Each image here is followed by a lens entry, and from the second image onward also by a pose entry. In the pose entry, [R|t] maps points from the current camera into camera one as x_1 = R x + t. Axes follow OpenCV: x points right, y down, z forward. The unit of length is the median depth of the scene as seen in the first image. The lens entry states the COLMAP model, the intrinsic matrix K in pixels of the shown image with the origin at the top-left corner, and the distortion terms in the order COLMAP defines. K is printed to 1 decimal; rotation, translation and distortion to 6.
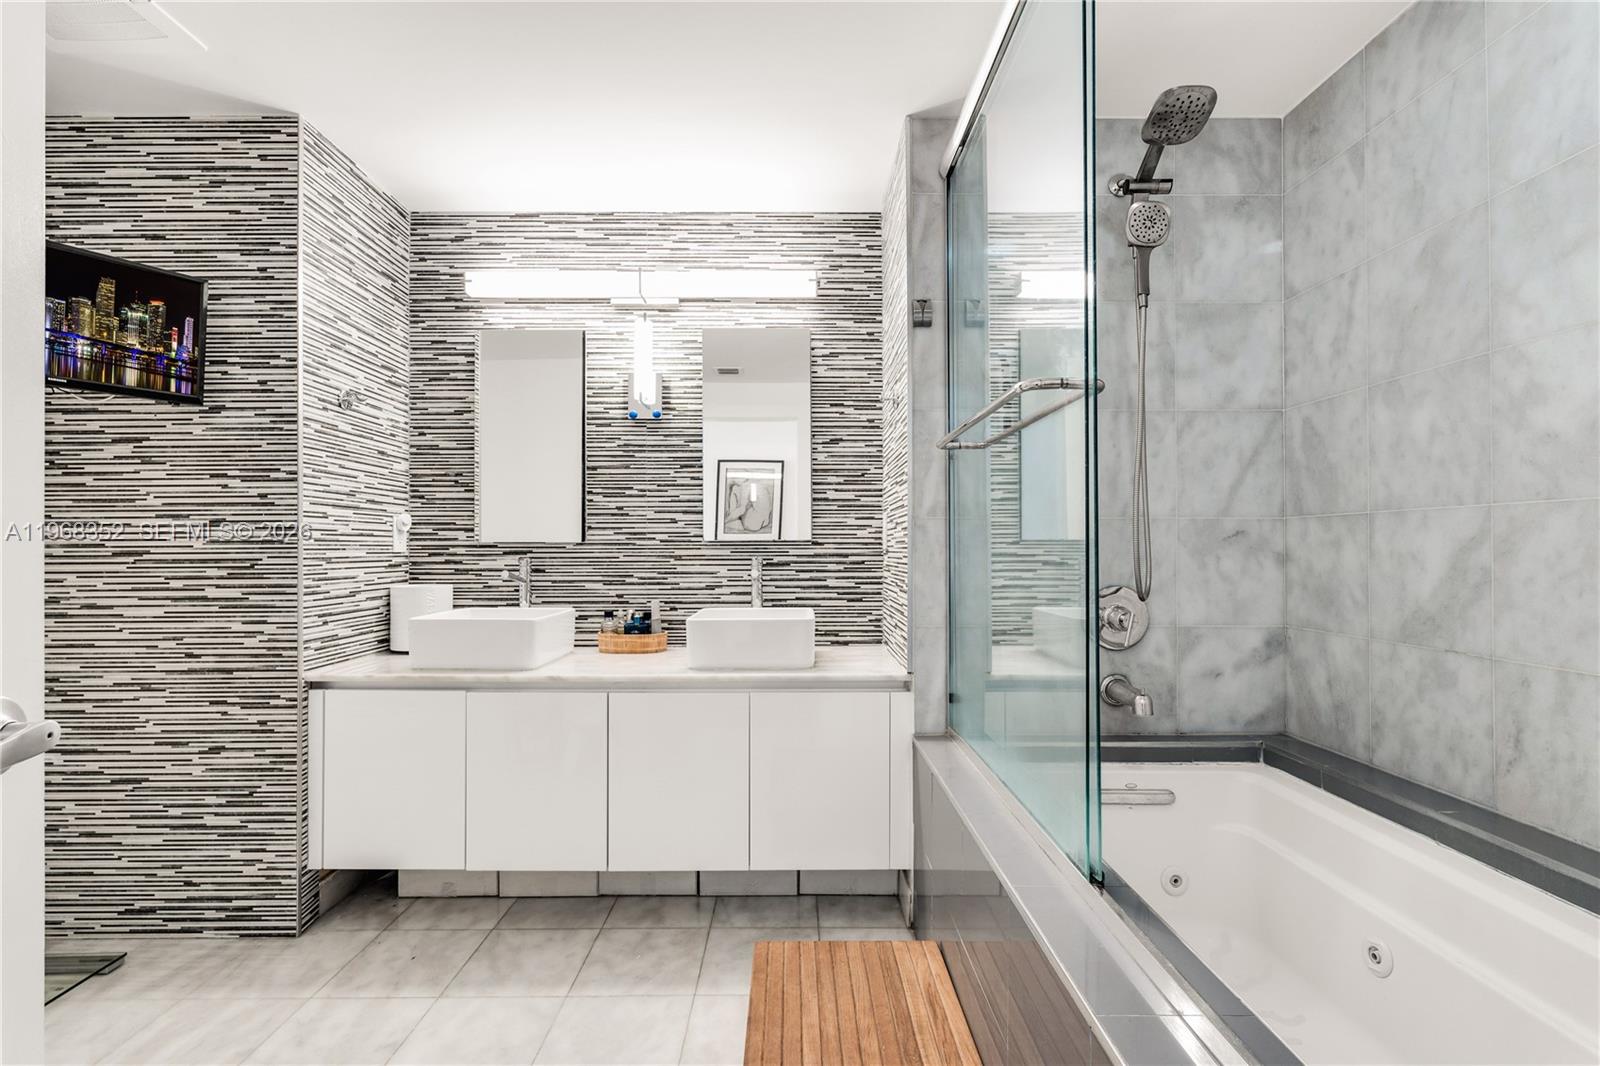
lens RADIAL K [[676.7, 0, 801.5], [0, 676.7, 542.8], [0, 0, 1]] dist [-0.002752, -0.000271]
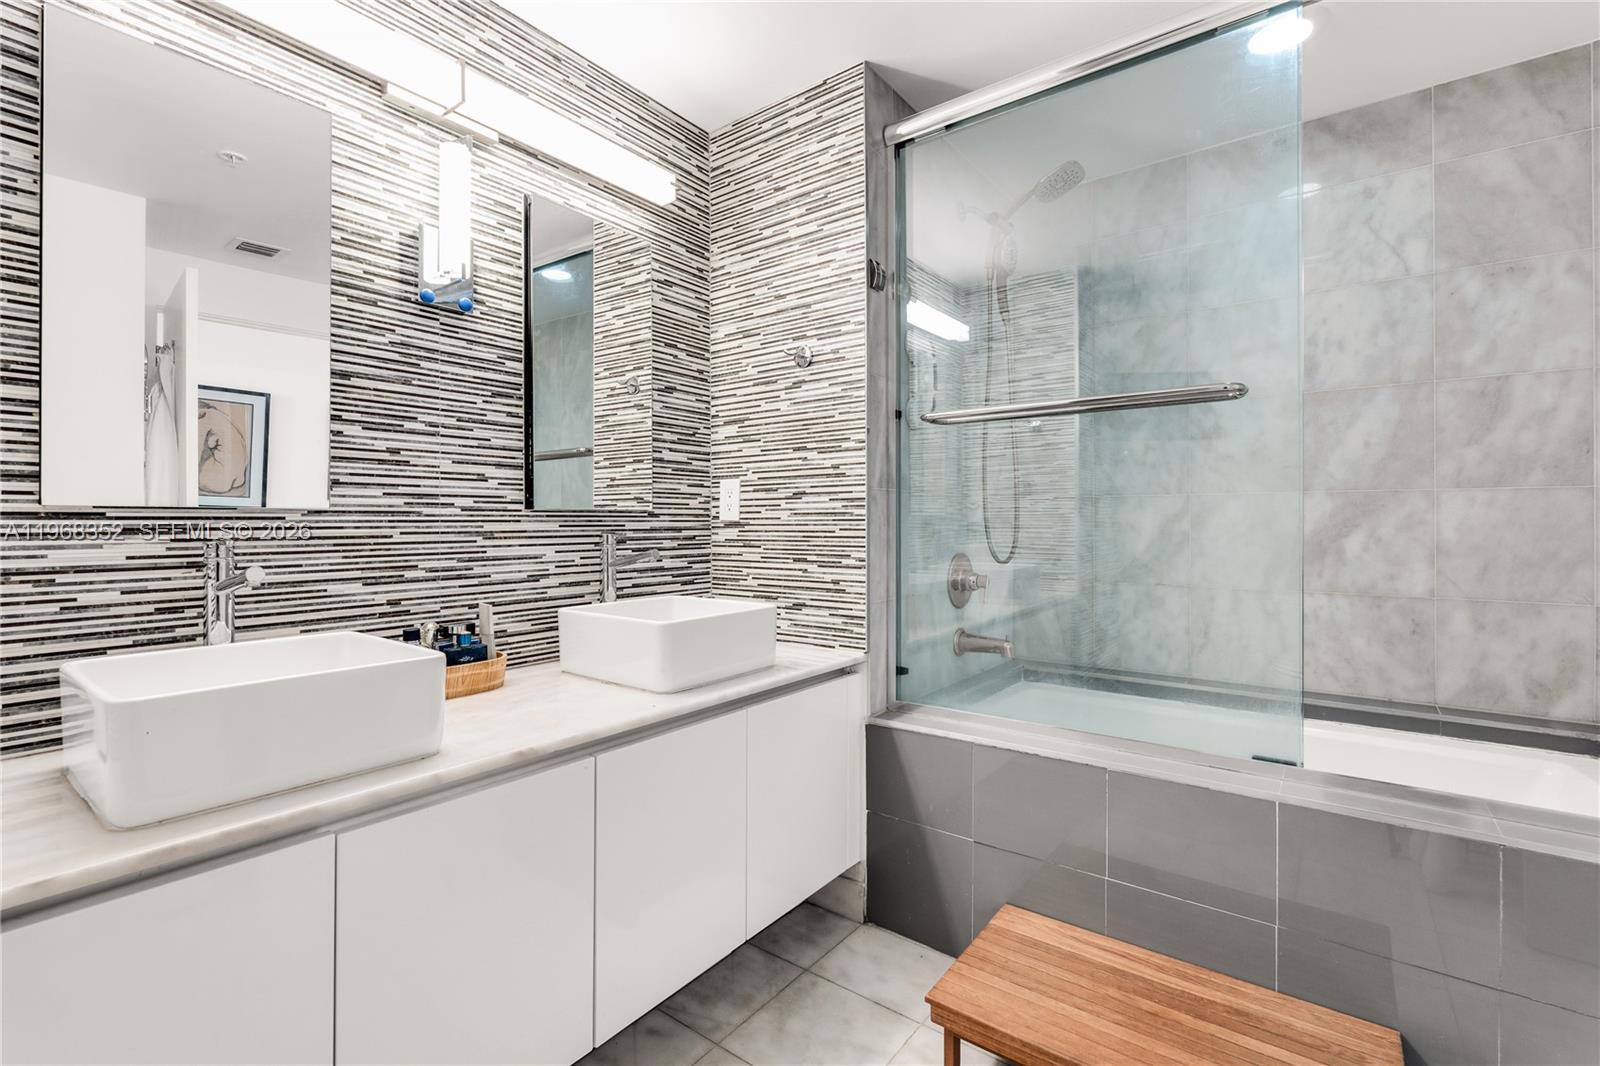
lens RADIAL K [[684.2, 0, 823.9], [0, 684.2, 517.6], [0, 0, 1]] dist [-0.001099, 0.000080]
pose [[0.640548, 0.004636, 0.767904, -0.545764], [-0.005266, 0.999985, -0.001644, 0.005344], [-0.767900, -0.002991, 0.640563, 0.386408]]
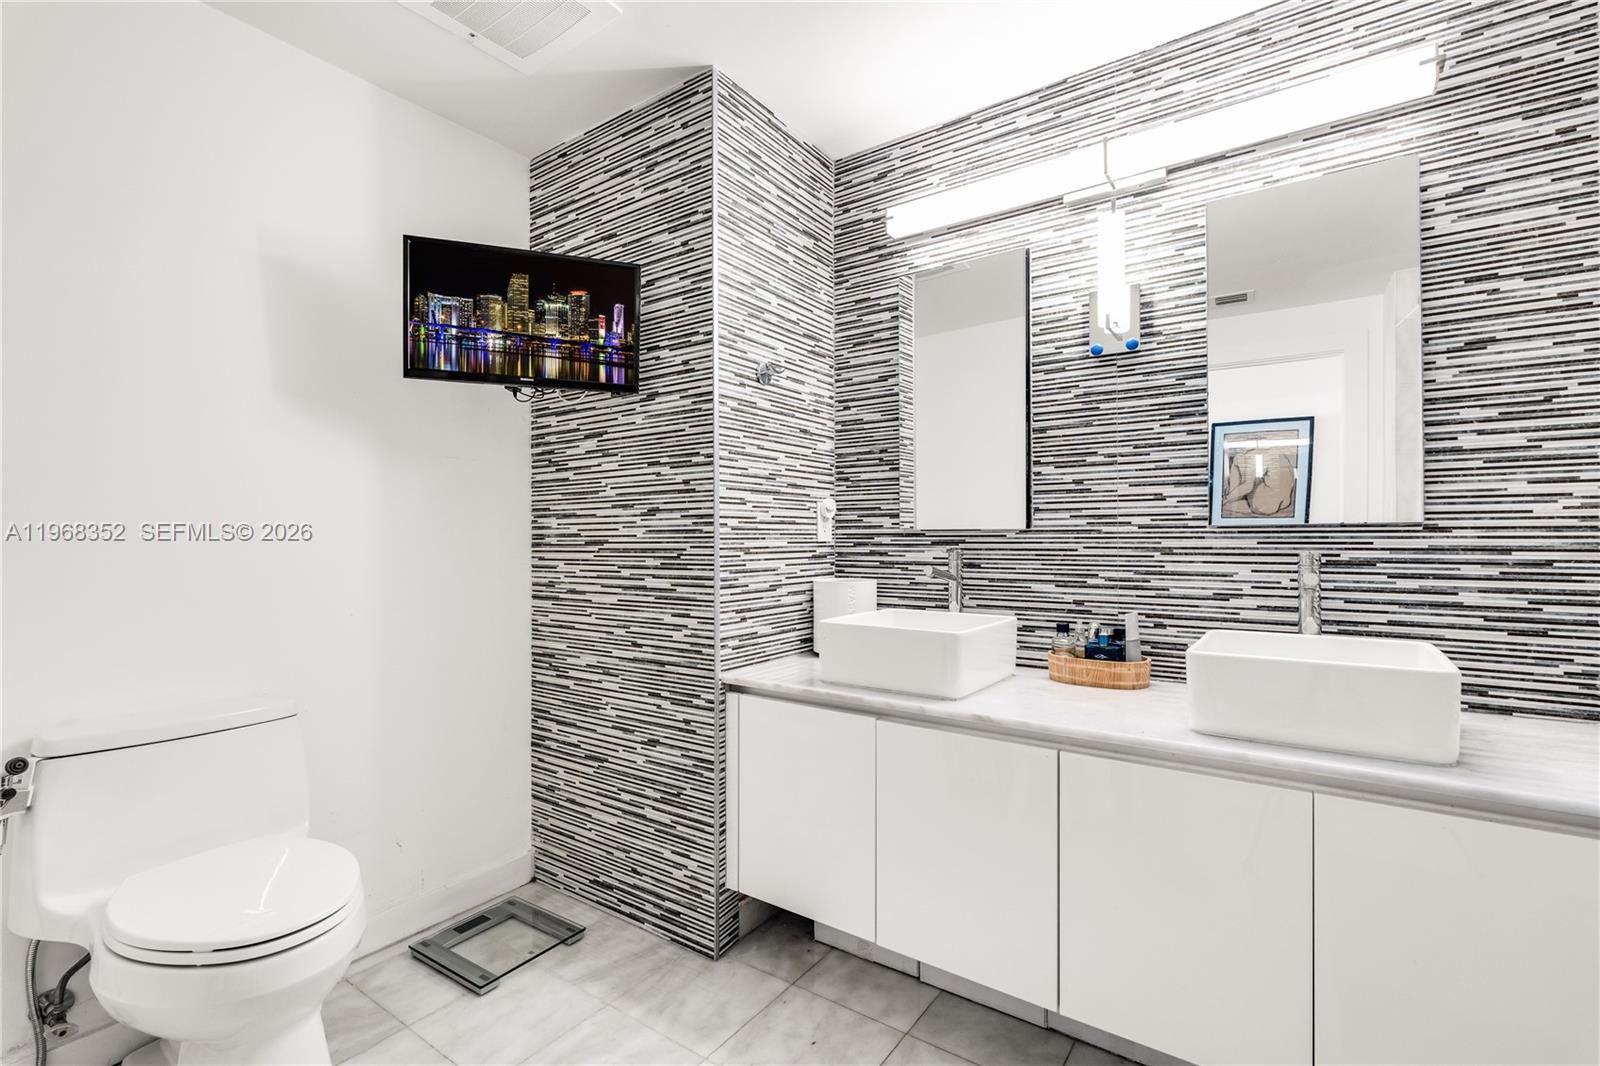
lens RADIAL K [[713.5, 0, 805.2], [0, 713.5, 533.9], [0, 0, 1]] dist [-0.002273, 0.000405]
pose [[0.804093, -0.003056, -0.594495, -0.055388], [0.005848, 0.999979, 0.002769, 0.000831], [0.594474, -0.005703, 0.804094, 0.236263]]
